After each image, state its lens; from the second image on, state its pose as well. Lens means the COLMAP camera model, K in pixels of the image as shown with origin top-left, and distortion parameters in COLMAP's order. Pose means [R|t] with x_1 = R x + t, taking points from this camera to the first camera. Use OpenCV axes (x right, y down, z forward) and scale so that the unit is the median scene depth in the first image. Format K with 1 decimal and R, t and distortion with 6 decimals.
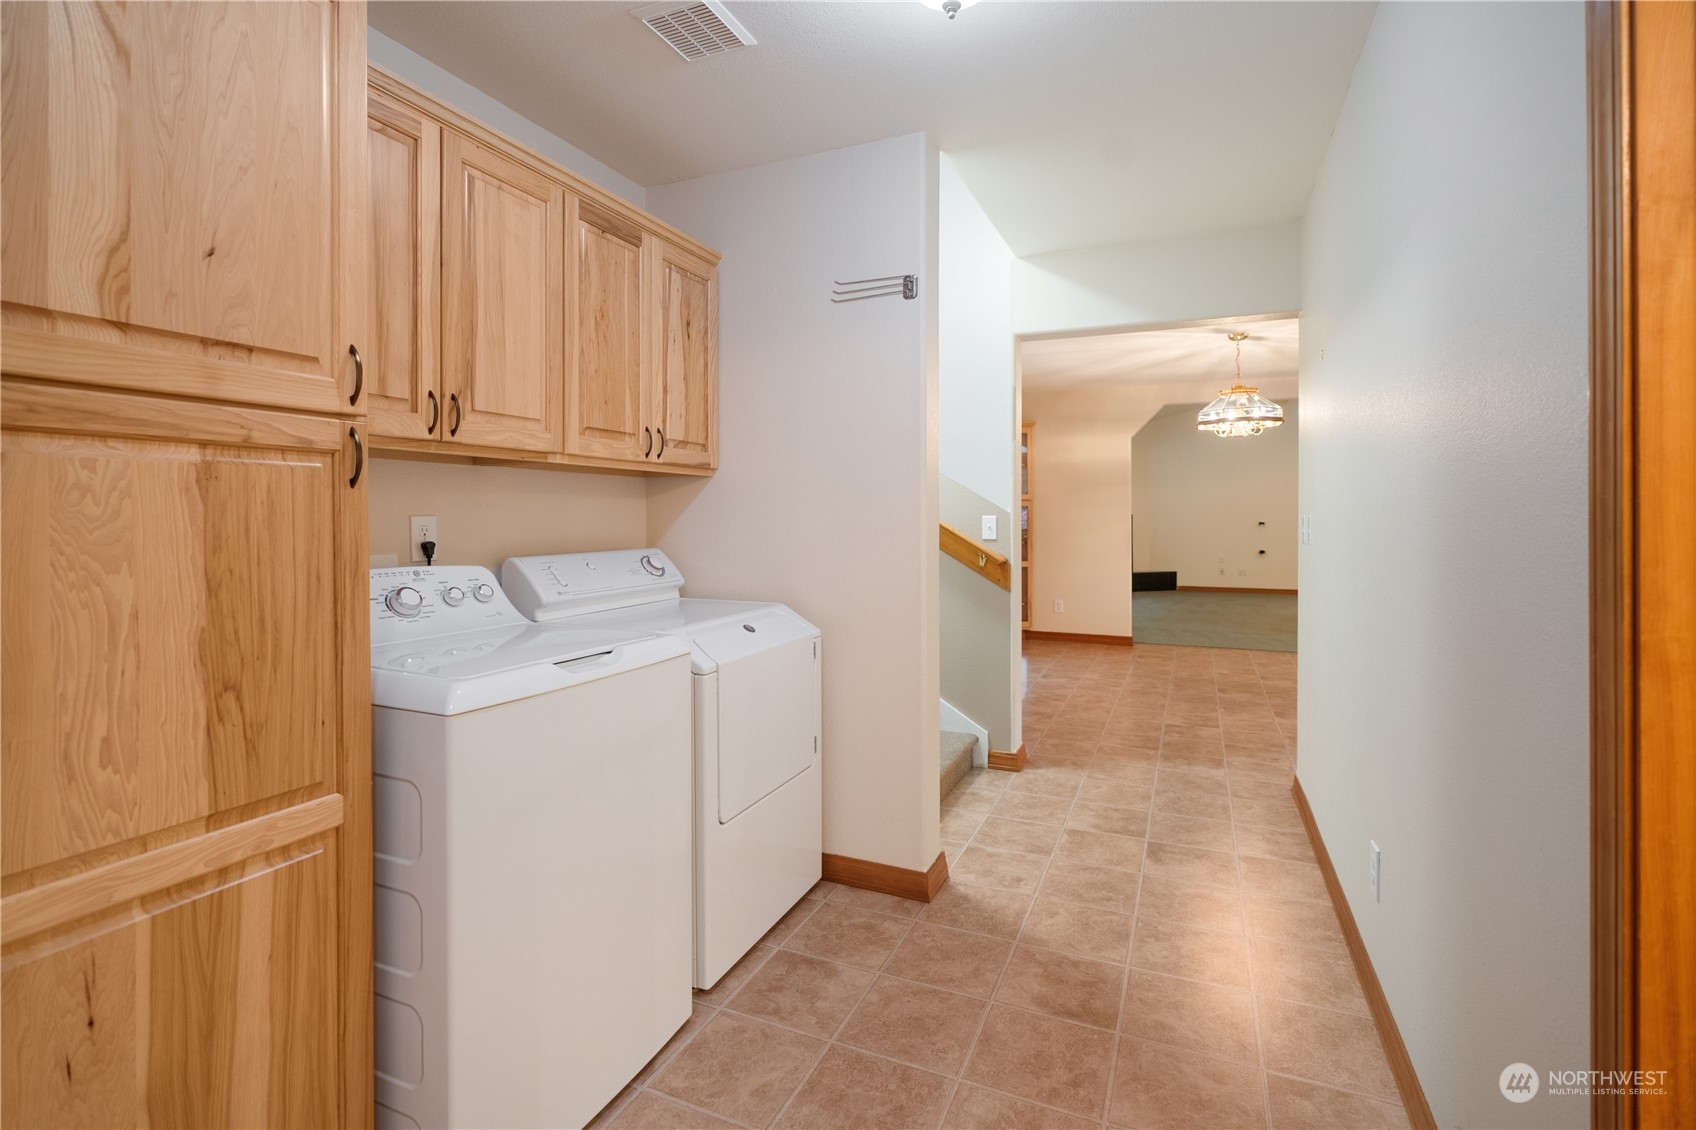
lens RADIAL K [[790.9, 0, 833.0], [0, 790.9, 493.2], [0, 0, 1]] dist [-0.024877, 0.006056]
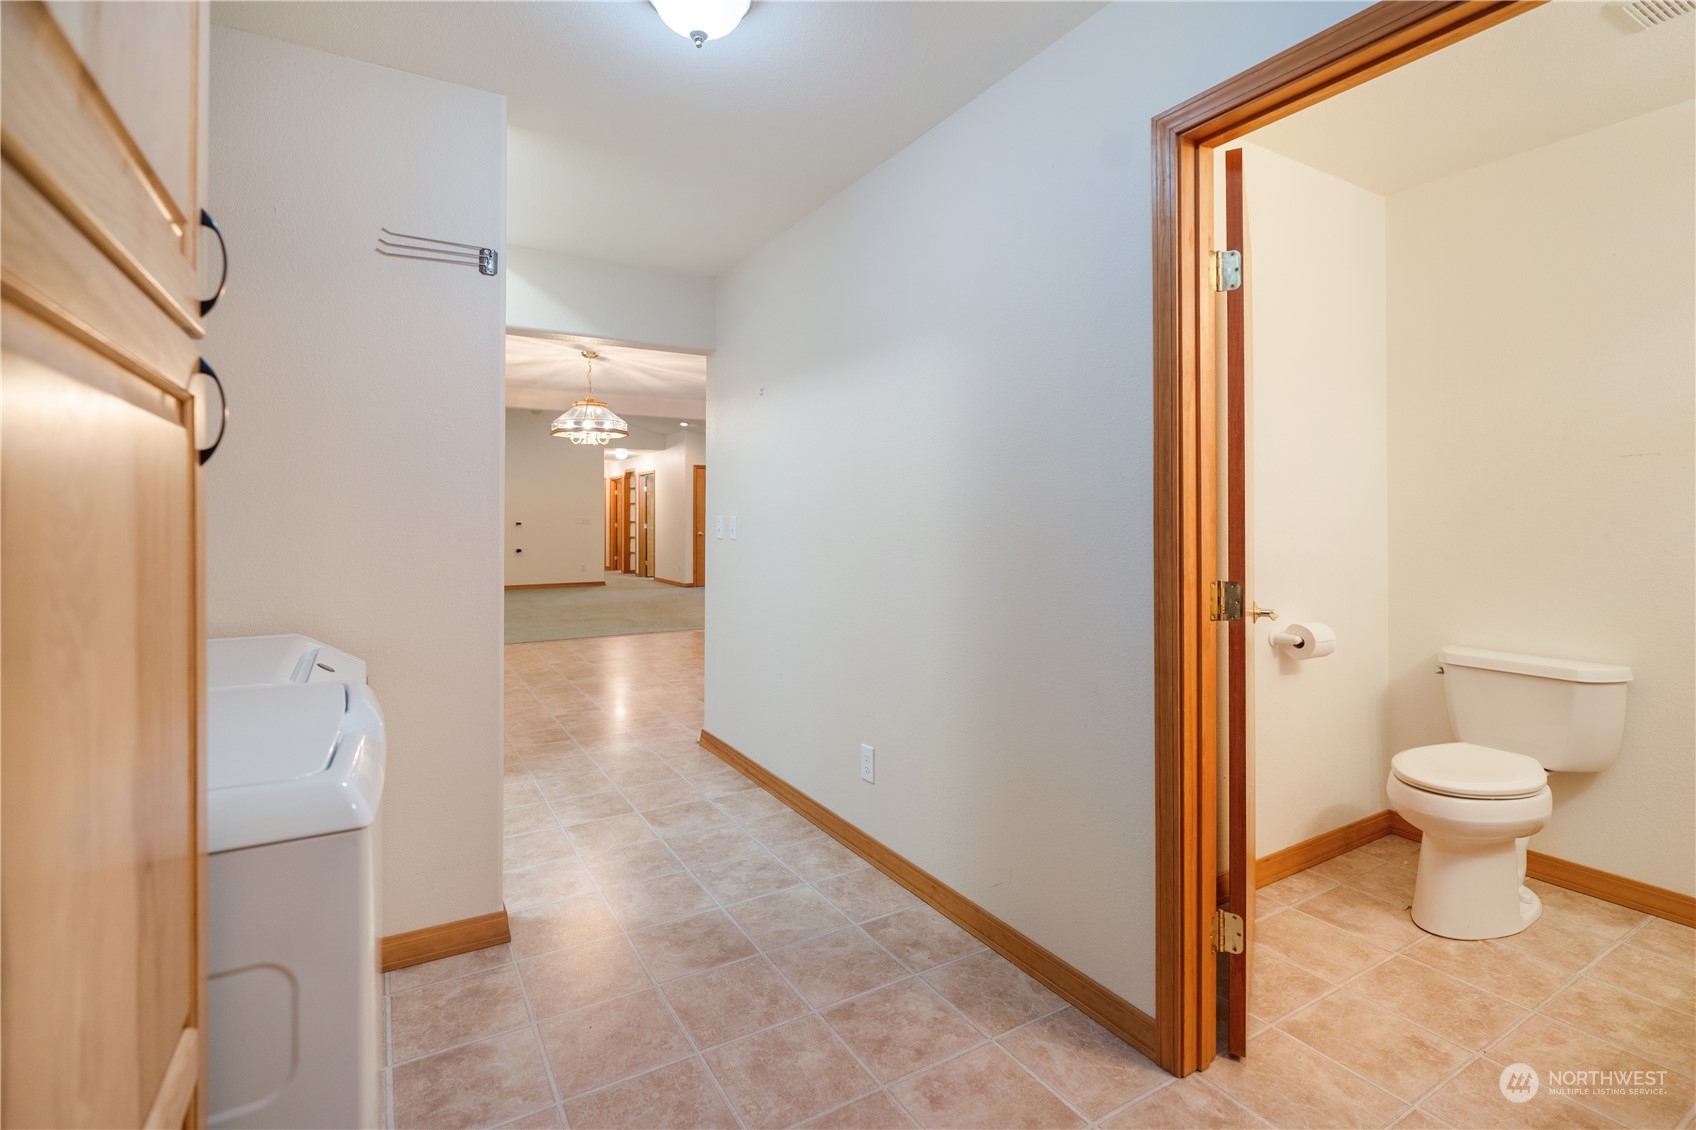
lens RADIAL K [[790.9, 0, 836.0], [0, 790.9, 505.2], [0, 0, 1]] dist [-0.024877, 0.006056]
pose [[0.573641, 0.006576, 0.819080, -0.356290], [-0.018534, 0.999816, 0.004953, 0.000536], [-0.818897, -0.018022, 0.573658, 0.150240]]
